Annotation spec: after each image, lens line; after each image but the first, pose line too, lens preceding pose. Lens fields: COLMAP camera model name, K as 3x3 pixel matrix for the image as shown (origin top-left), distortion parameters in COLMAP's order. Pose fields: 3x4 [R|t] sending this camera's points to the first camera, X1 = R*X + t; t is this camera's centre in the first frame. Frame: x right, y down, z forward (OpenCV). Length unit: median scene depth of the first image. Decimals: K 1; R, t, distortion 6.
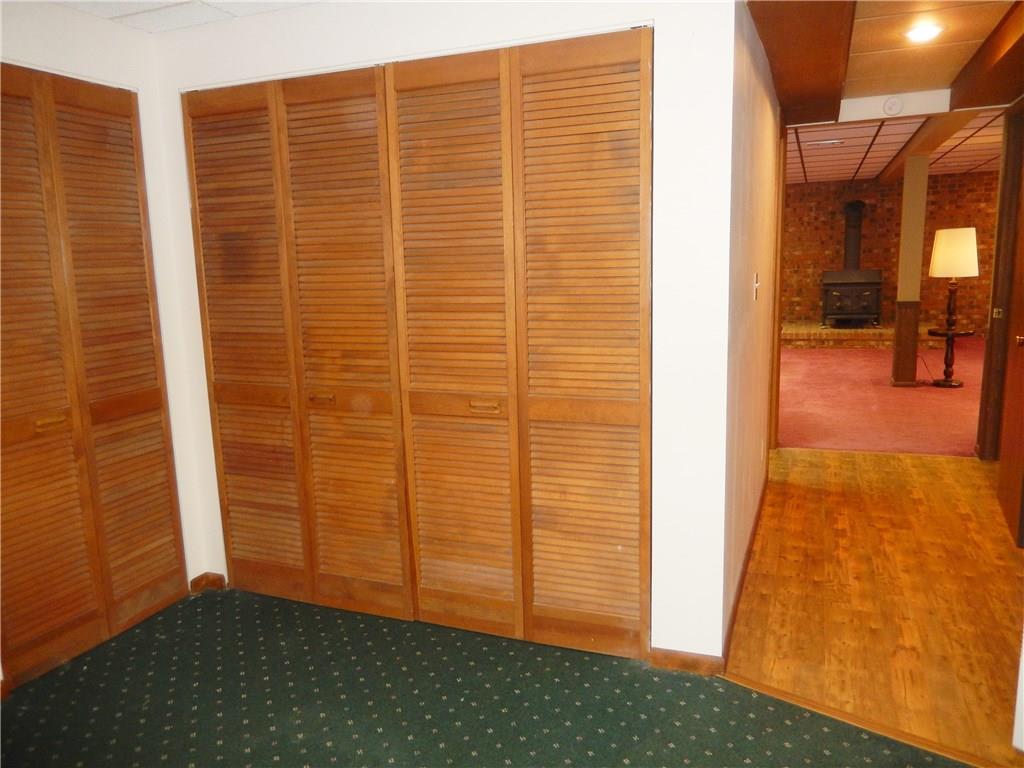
lens RADIAL K [[767.7, 0, 512.5], [0, 767.7, 388.4], [0, 0, 1]] dist [-0.002319, -0.012313]
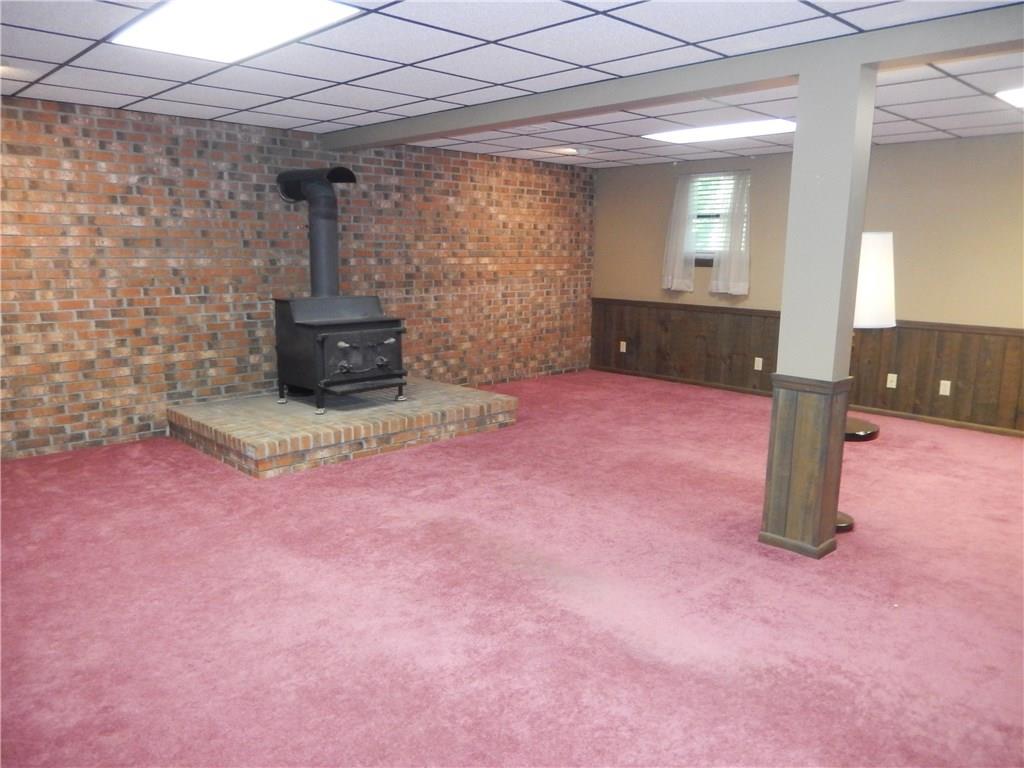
lens RADIAL K [[767.7, 0, 512.1], [0, 767.7, 380.7], [0, 0, 1]] dist [-0.002319, -0.012313]
pose [[0.415165, -0.112172, 0.902804, 0.001116], [0.128401, 0.989660, 0.063917, -0.113979], [-0.900639, 0.089385, 0.425276, 0.658615]]
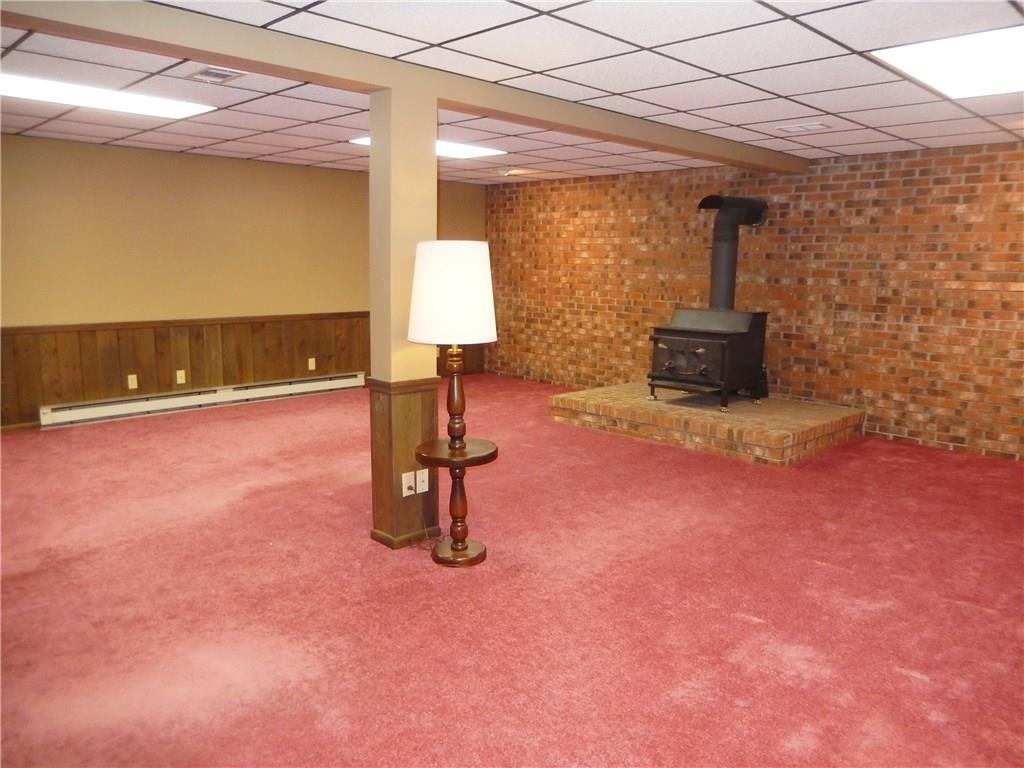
lens RADIAL K [[767.7, 0, 510.9], [0, 767.7, 382.3], [0, 0, 1]] dist [-0.002319, -0.012313]
pose [[0.914513, 0.112070, -0.388725, 0.535091], [-0.114319, 0.993291, 0.017421, -0.088532], [0.388069, 0.028507, 0.921189, 0.373308]]
